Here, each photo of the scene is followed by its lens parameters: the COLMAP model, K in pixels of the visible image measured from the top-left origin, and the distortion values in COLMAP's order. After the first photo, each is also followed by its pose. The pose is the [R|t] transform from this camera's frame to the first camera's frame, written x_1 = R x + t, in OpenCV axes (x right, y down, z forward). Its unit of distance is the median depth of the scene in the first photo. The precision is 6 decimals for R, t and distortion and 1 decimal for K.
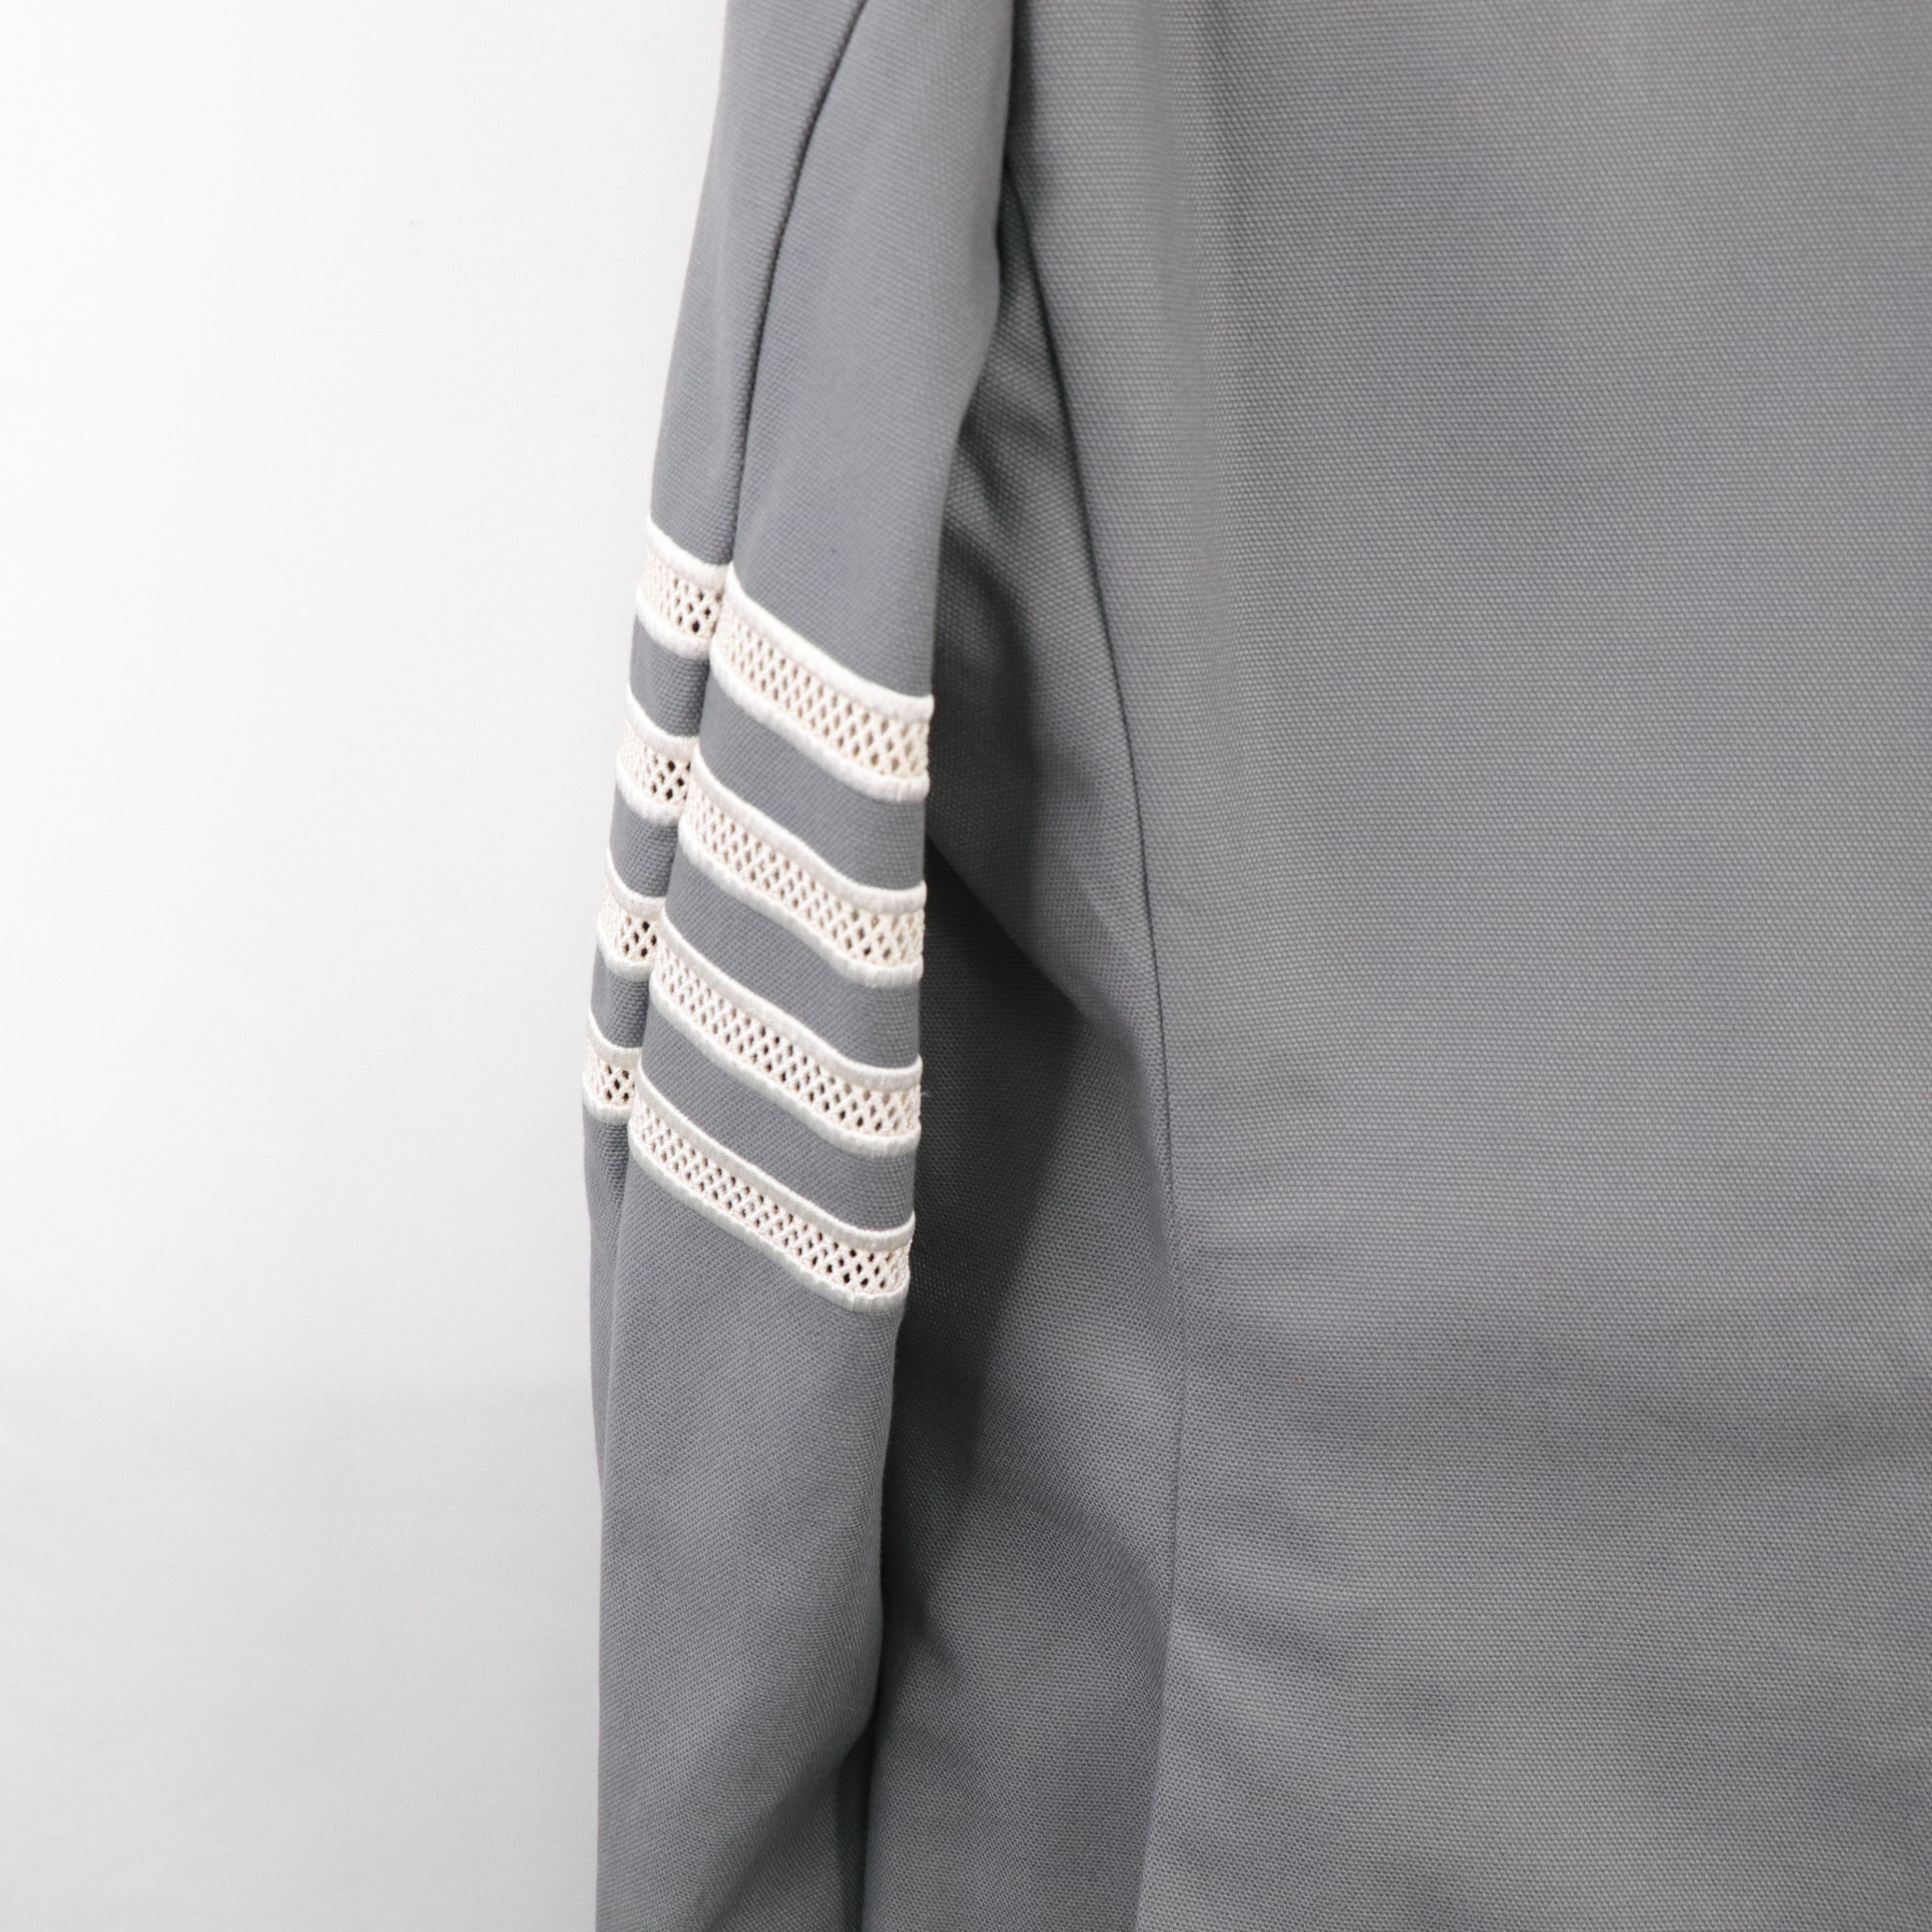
lens RADIAL K [[2789.1, 0, 964.2], [0, 2789.1, 962.4], [0, 0, 1]] dist [-0.135142, 0.000000]
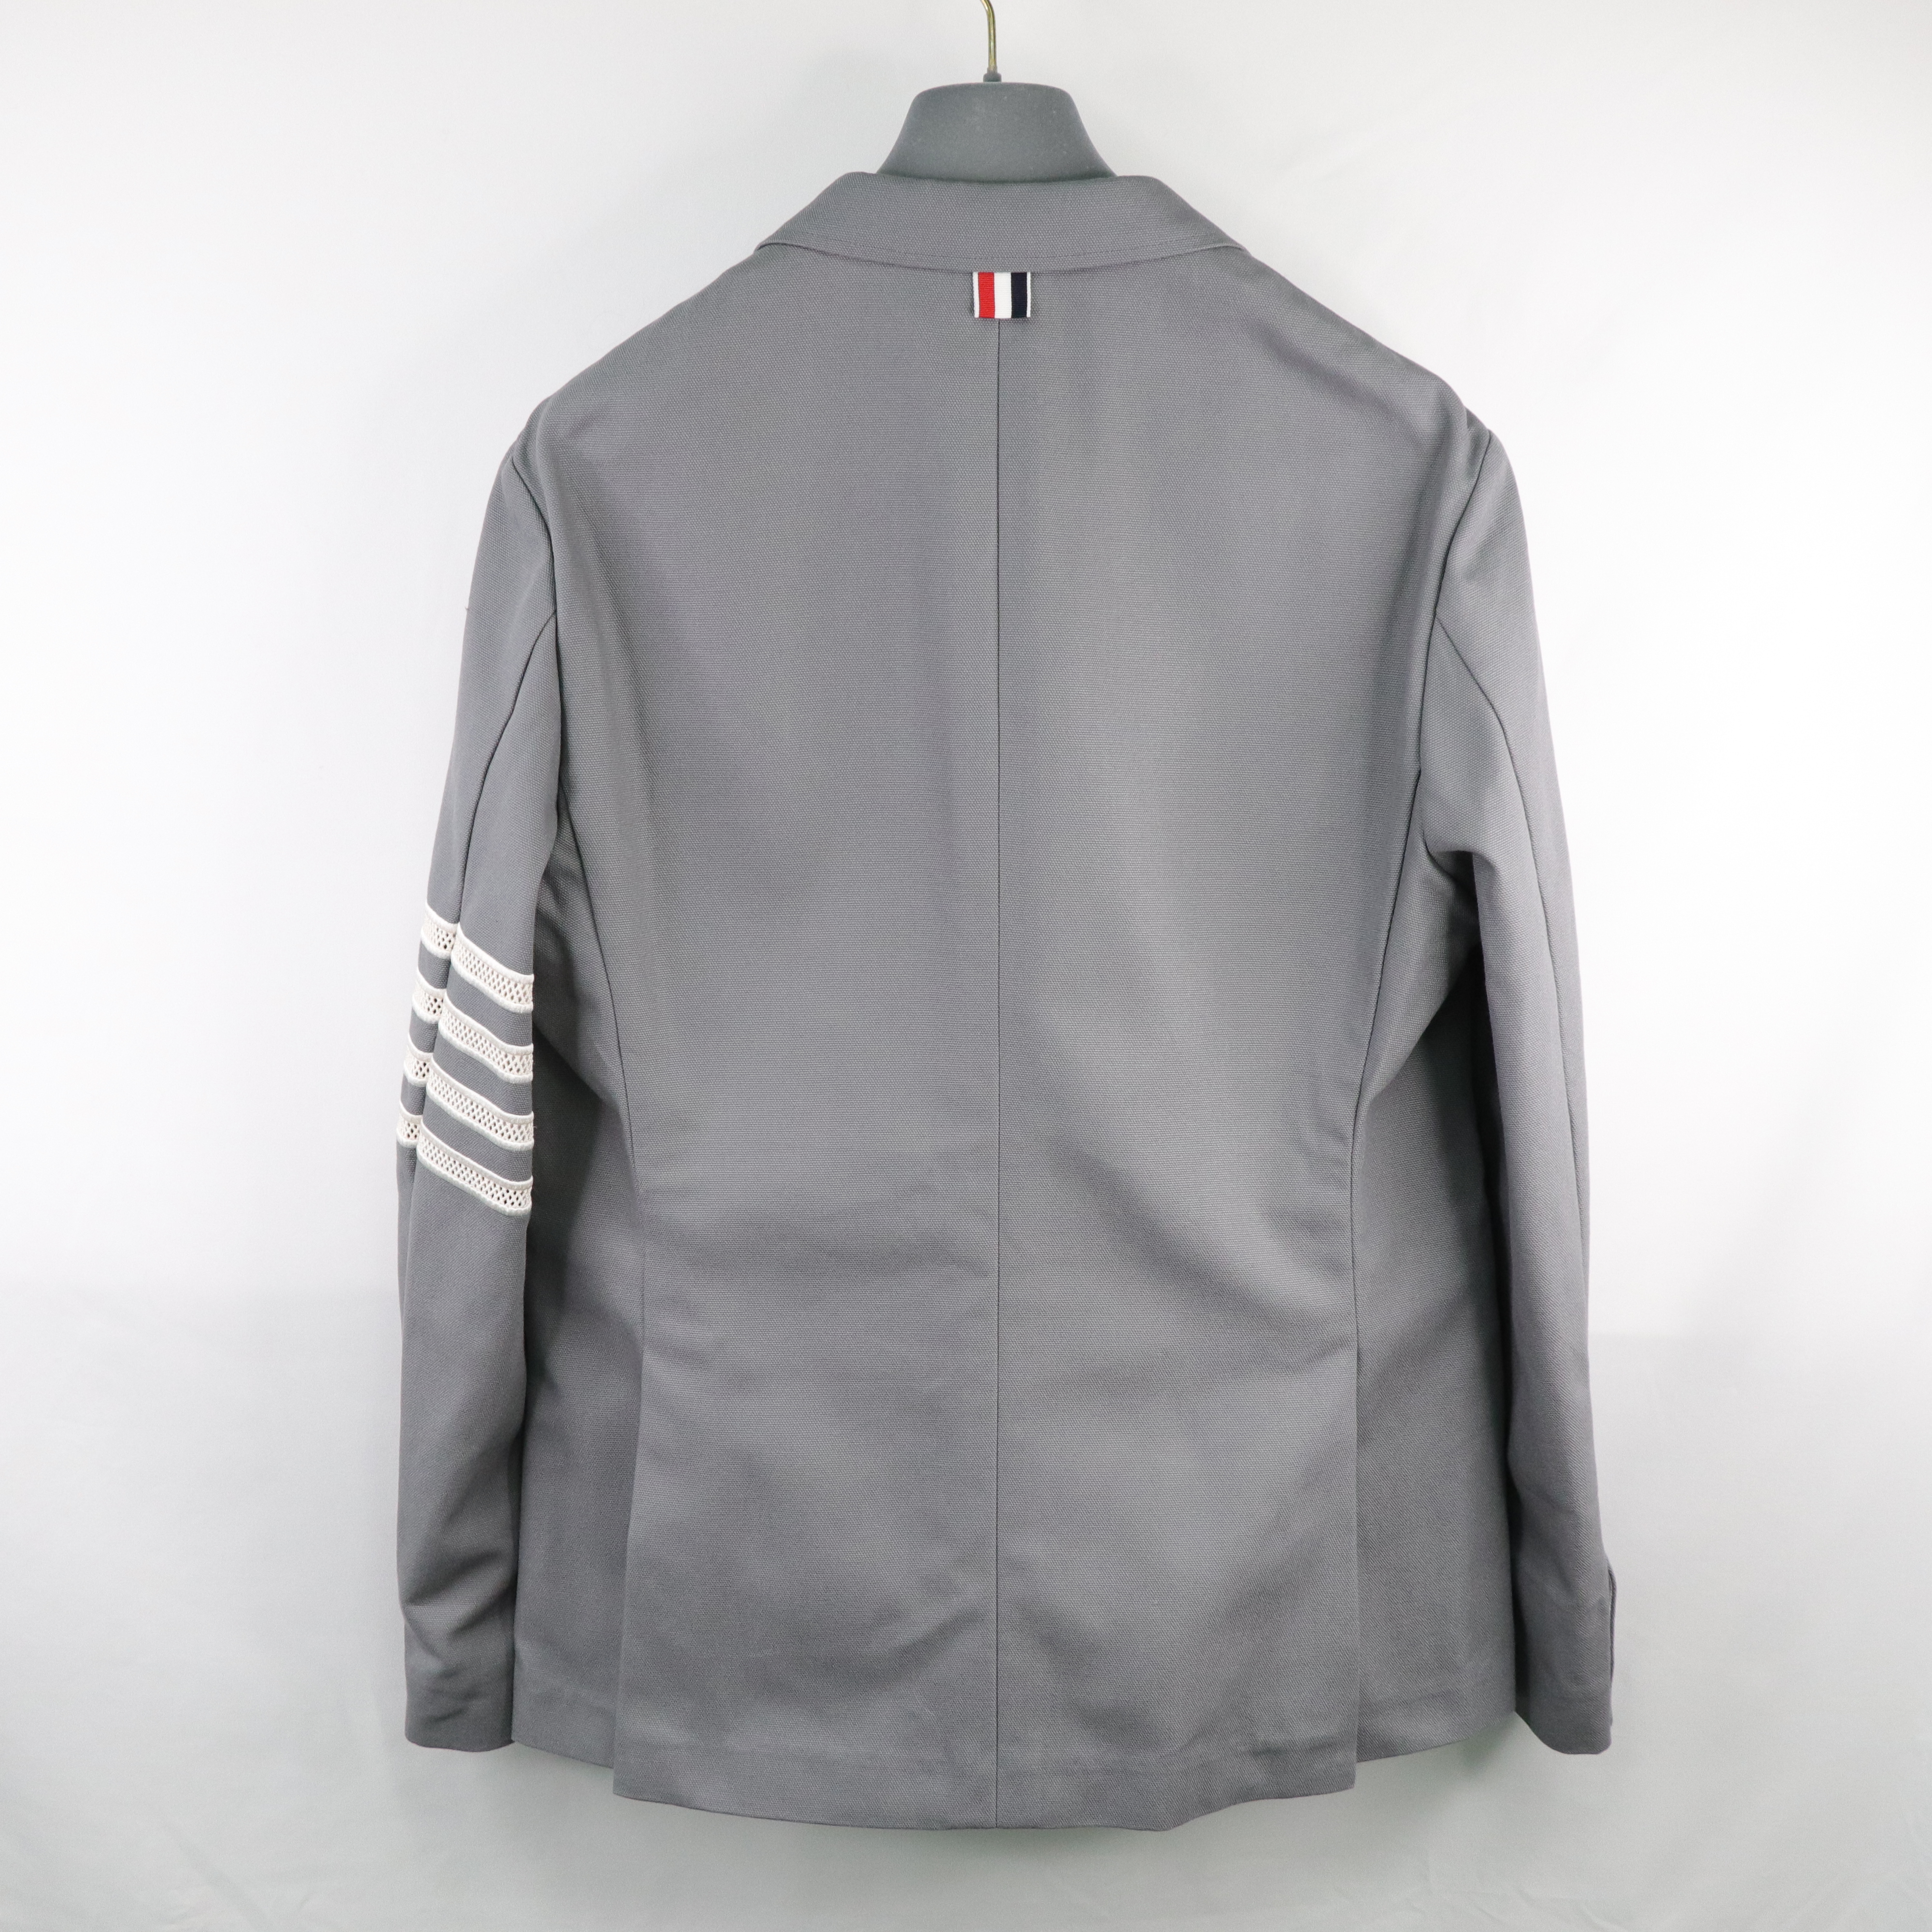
lens RADIAL K [[2789.1, 0, 950.9], [0, 2789.1, 971.3], [0, 0, 1]] dist [-0.135142, 0.000000]
pose [[0.995518, -0.006449, 0.094354, 0.123660], [0.013581, 0.997080, -0.075141, 0.099518], [-0.093594, 0.076086, 0.992699, -1.553567]]
